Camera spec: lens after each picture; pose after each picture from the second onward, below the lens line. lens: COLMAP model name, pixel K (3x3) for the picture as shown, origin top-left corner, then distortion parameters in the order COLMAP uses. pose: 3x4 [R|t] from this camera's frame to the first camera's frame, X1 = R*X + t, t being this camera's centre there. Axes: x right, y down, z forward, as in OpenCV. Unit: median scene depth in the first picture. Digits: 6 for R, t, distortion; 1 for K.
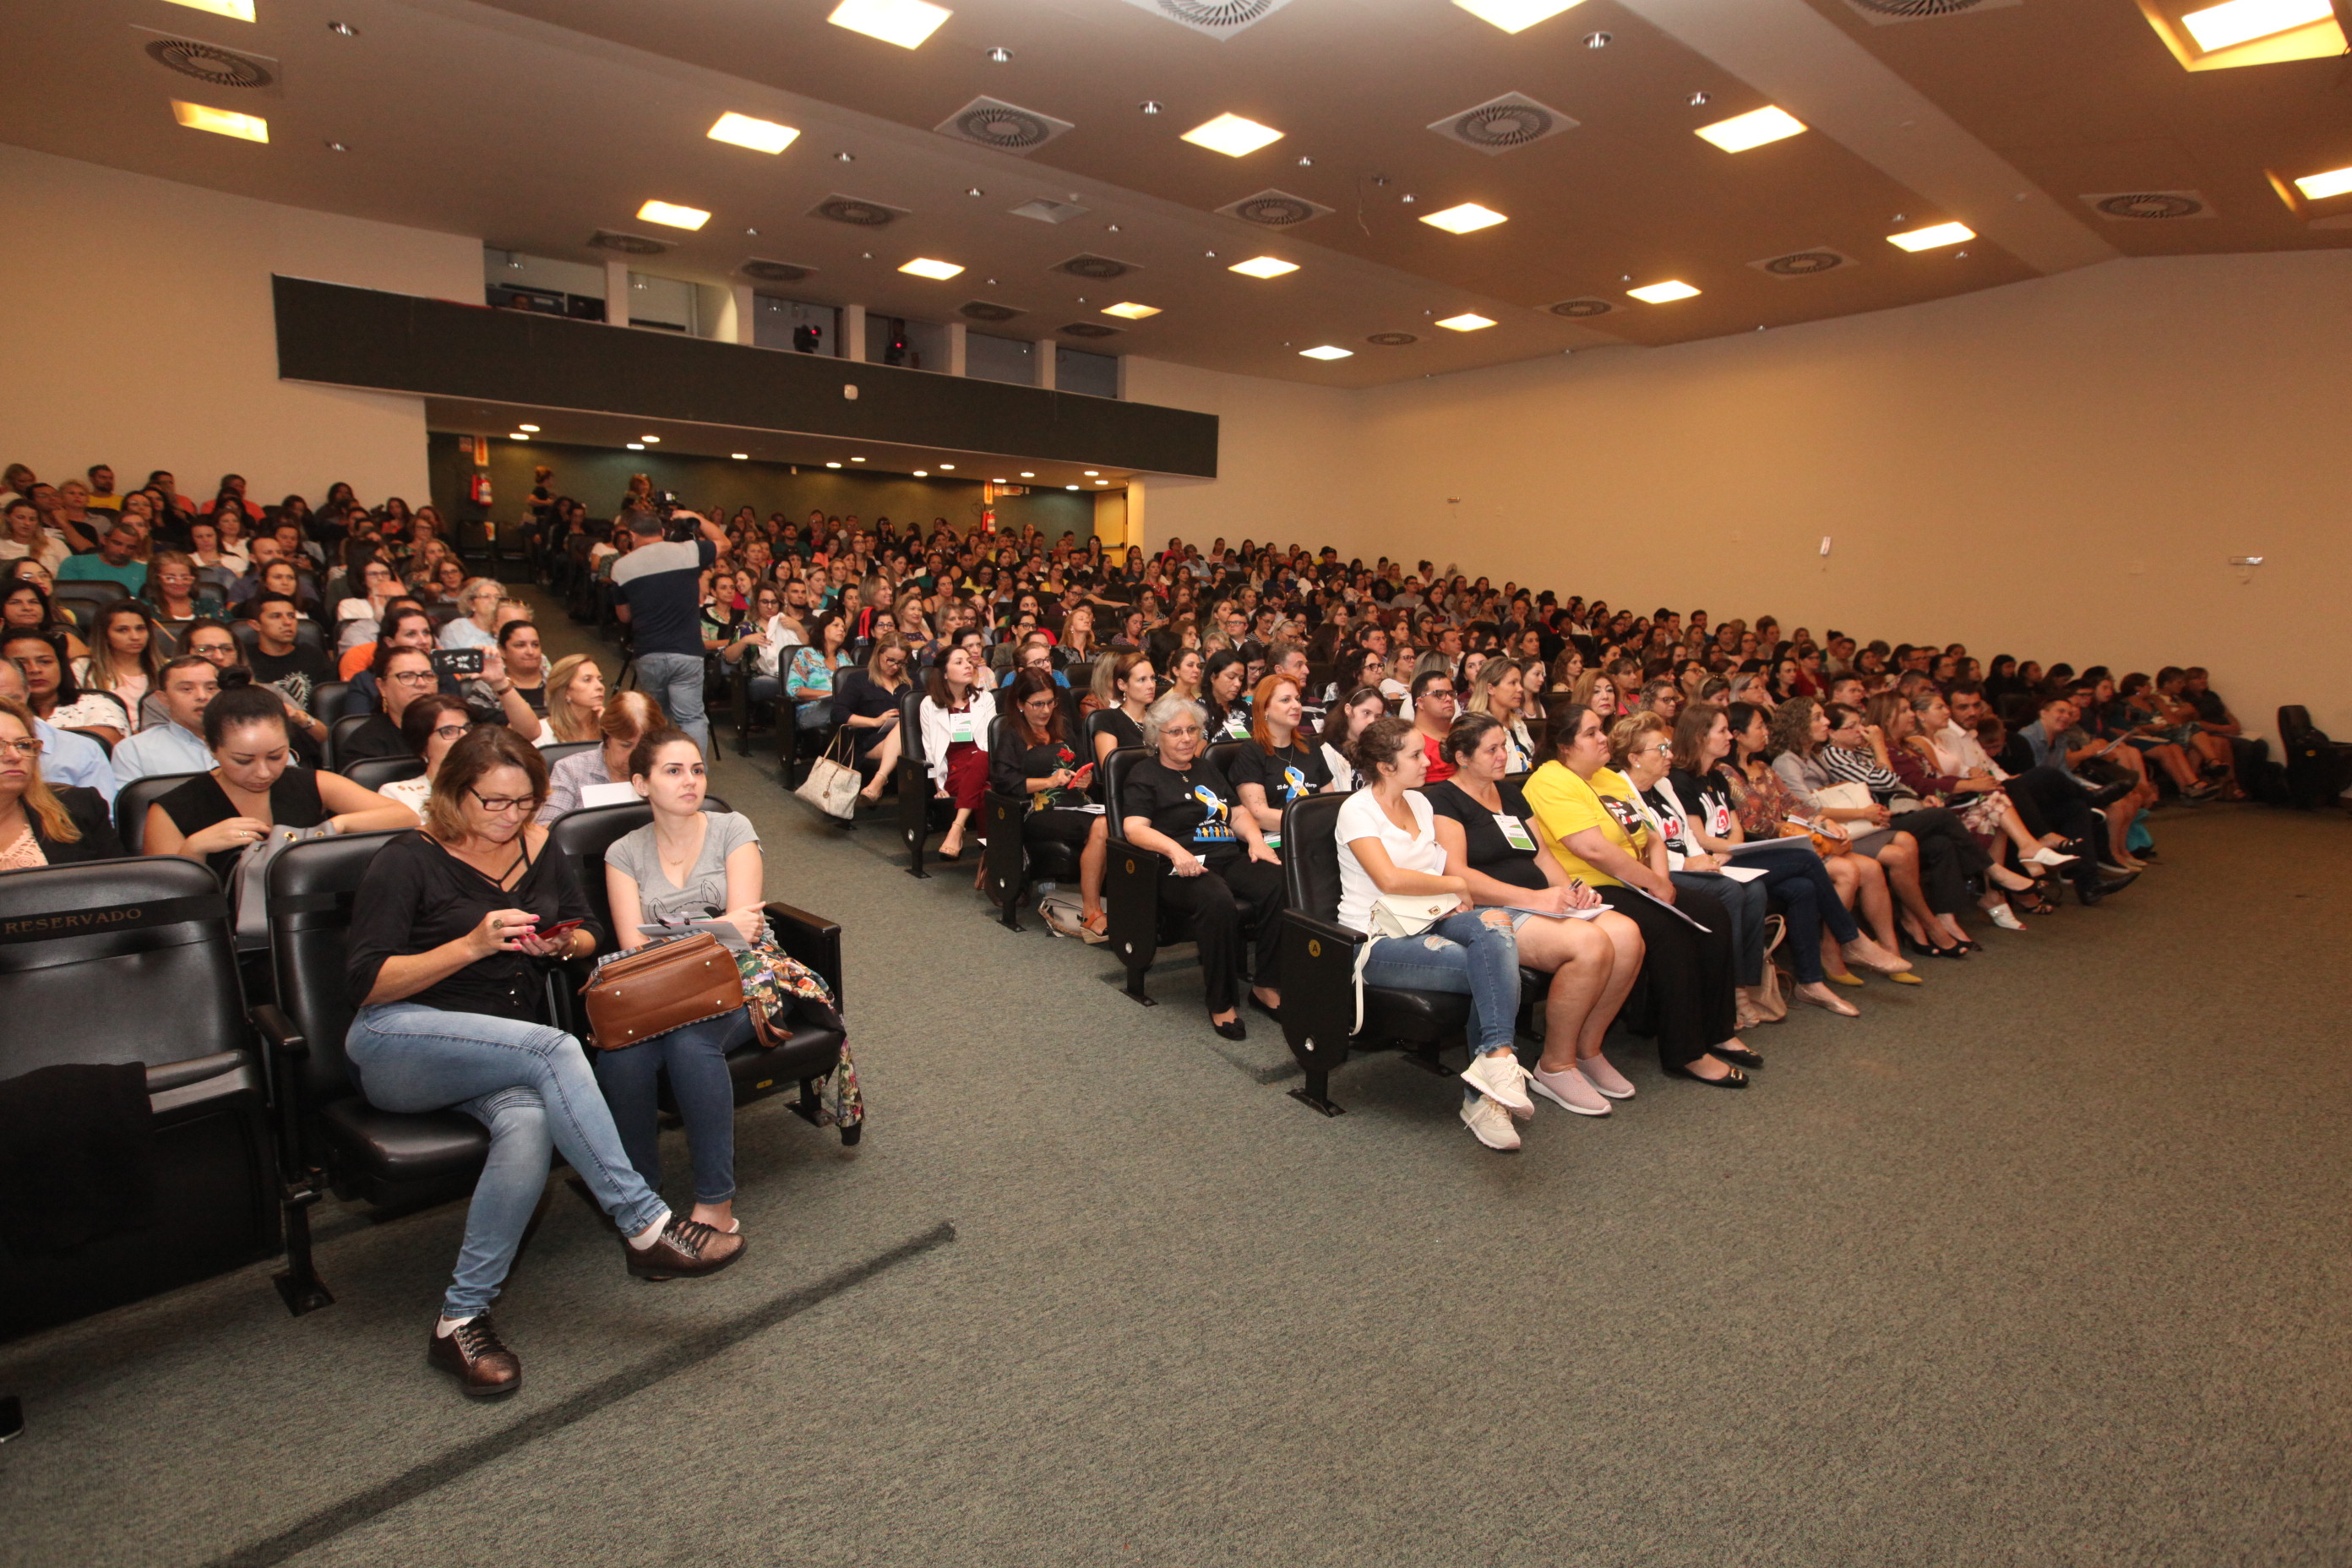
lens RADIAL K [[1169.2, 0, 1196.6], [0, 1169.2, 778.5], [0, 0, 1]] dist [-0.060839, 0.000380]
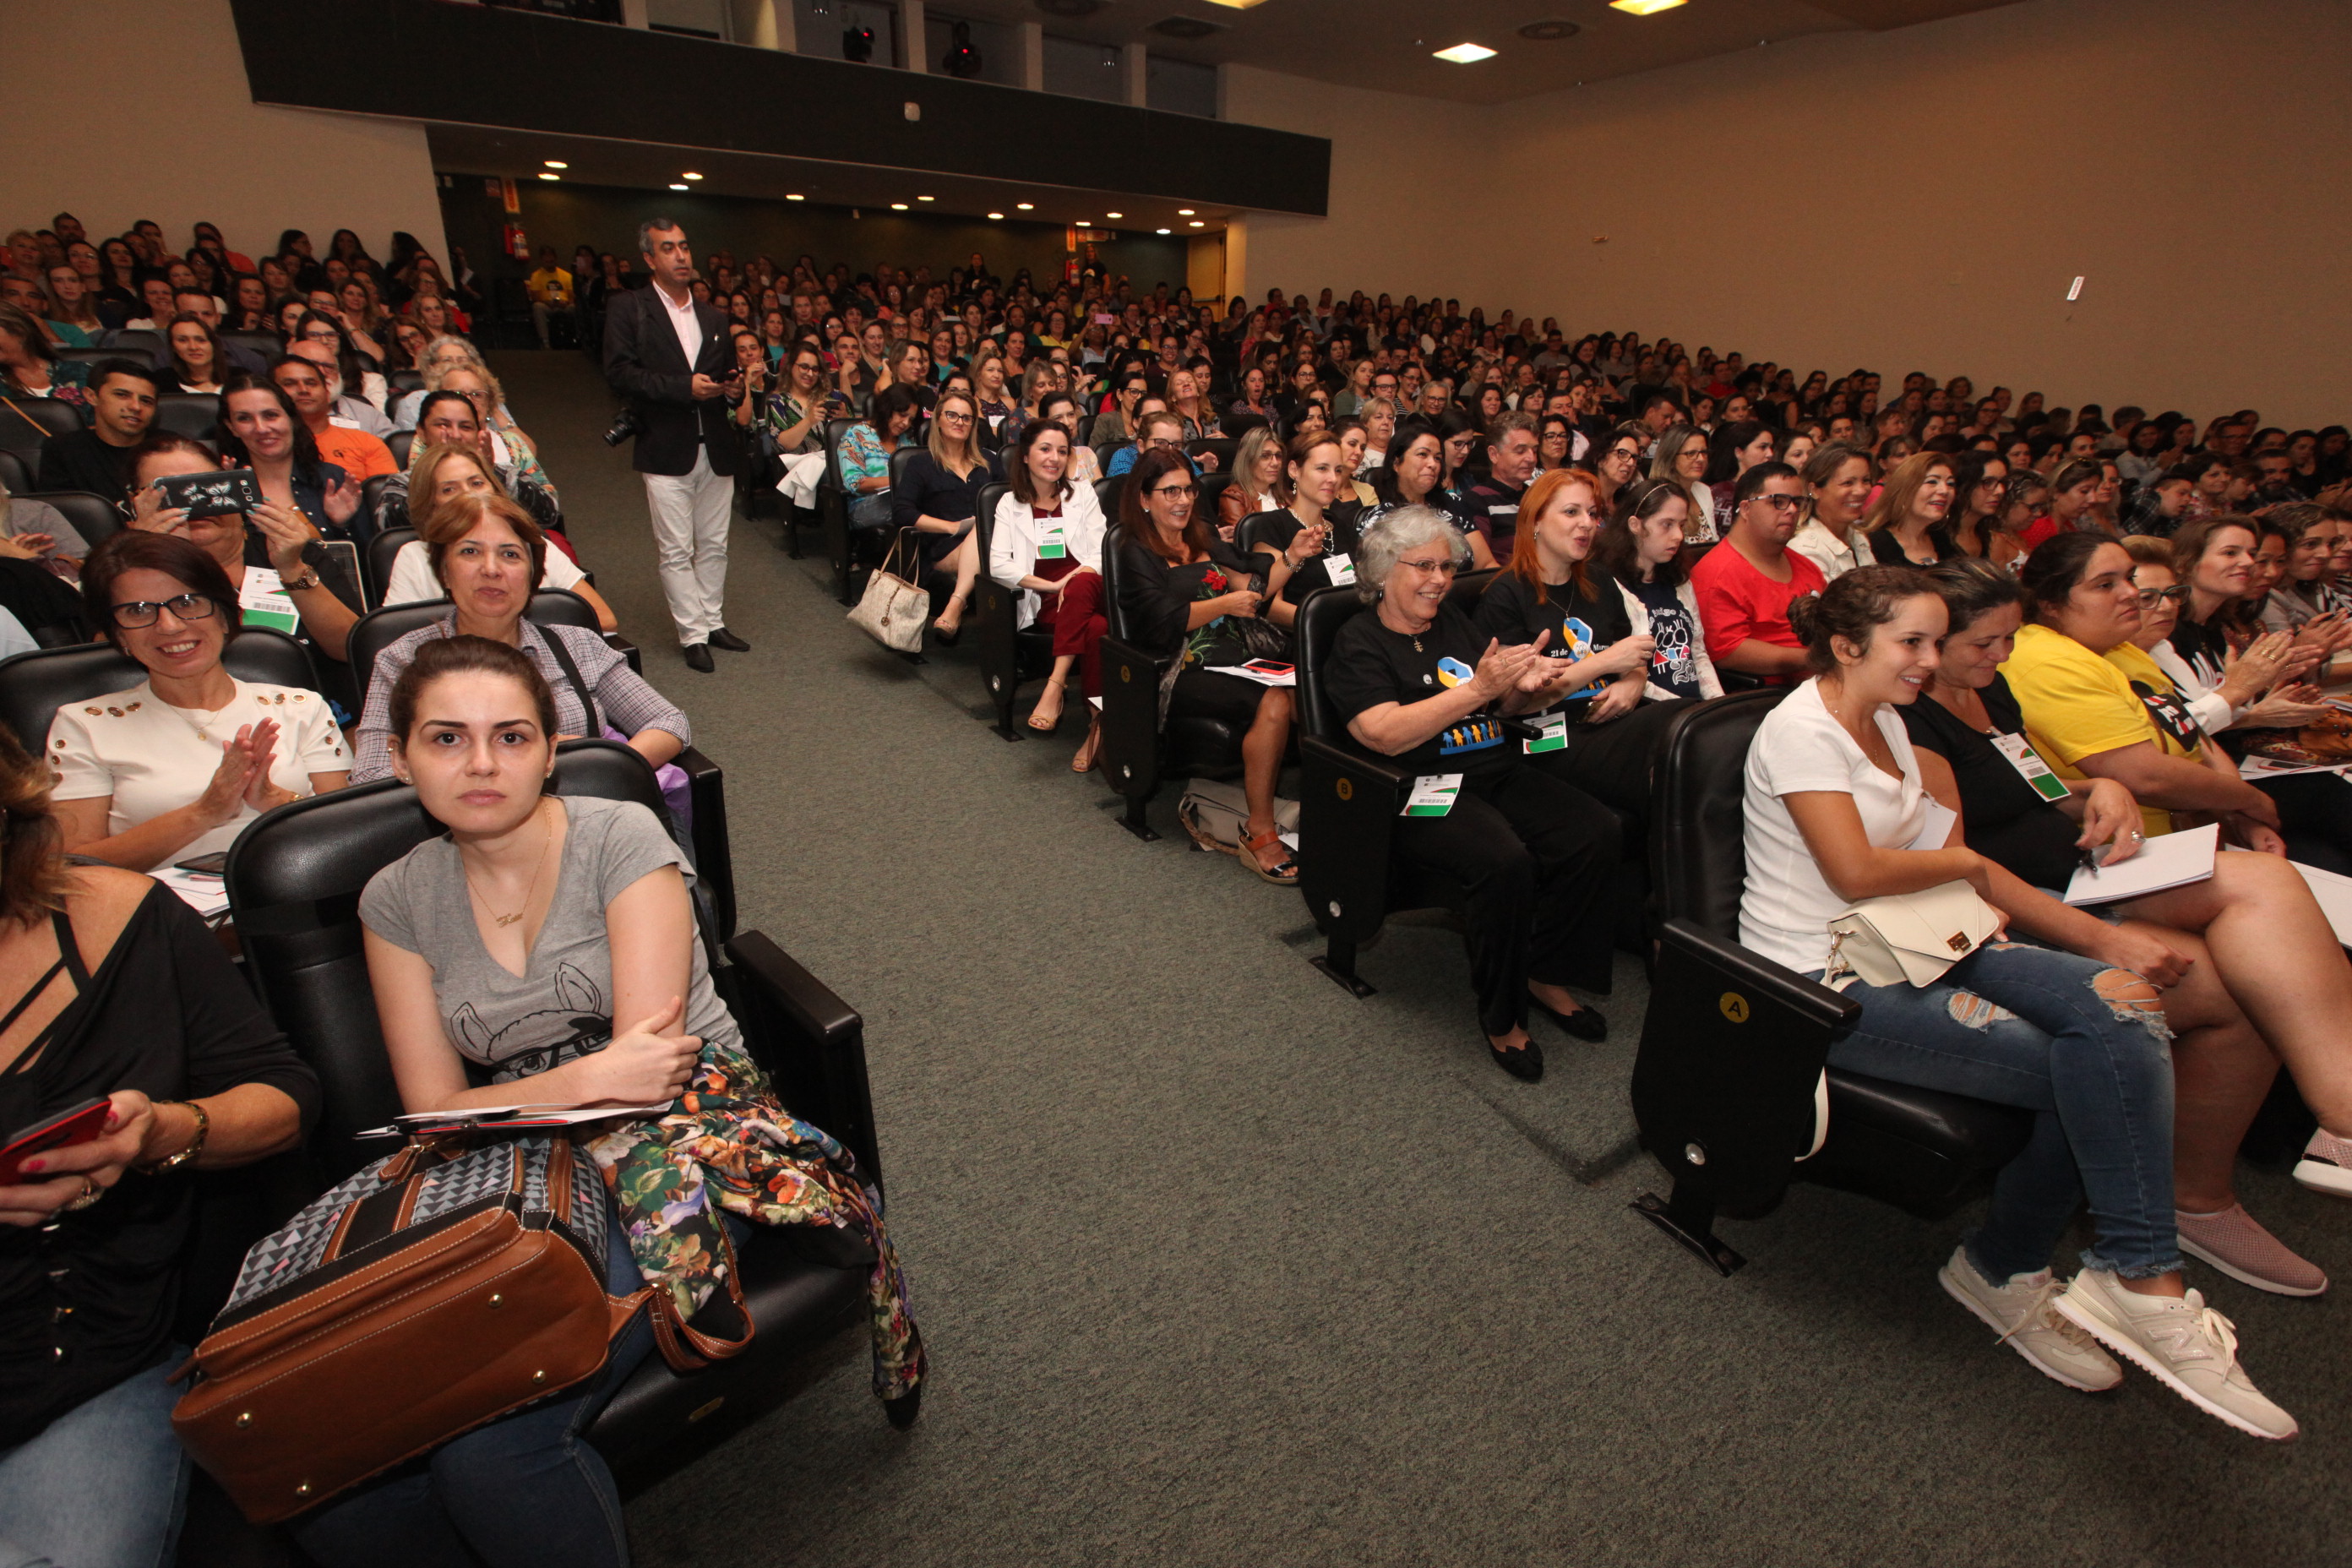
lens RADIAL K [[1098.6, 0, 1176.0], [0, 1098.6, 784.0], [0, 0, 1]] dist [-0.060801, 0.022611]
pose [[0.996781, 0.020268, -0.077567, -0.073031], [-0.003228, 0.976878, 0.213771, -0.037582], [0.080106, -0.212833, 0.973799, 0.304915]]
